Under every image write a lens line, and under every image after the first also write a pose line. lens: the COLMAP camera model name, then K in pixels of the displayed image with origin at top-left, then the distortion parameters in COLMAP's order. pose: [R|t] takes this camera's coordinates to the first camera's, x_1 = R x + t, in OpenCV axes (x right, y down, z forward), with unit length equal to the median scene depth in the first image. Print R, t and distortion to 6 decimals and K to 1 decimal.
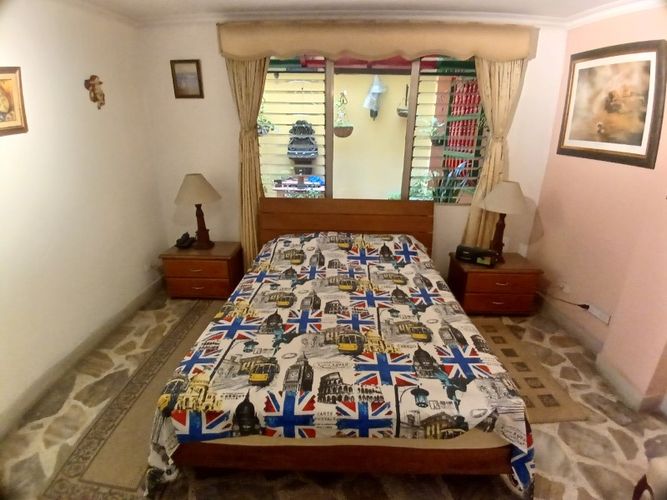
lens RADIAL K [[332.1, 0, 333.6], [0, 332.1, 251.7], [0, 0, 1]] dist [0.032493, -0.067741]
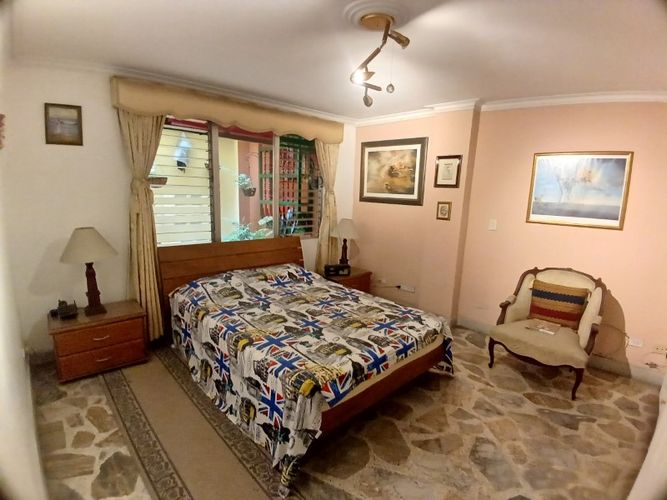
lens RADIAL K [[337.9, 0, 333.5], [0, 337.9, 250.0], [0, 0, 1]] dist [0.036650, -0.071885]
pose [[0.711206, -0.109579, 0.694391, -0.692687], [0.210197, 0.975735, -0.061310, 0.016750], [-0.670823, 0.189562, 0.716981, -0.066921]]
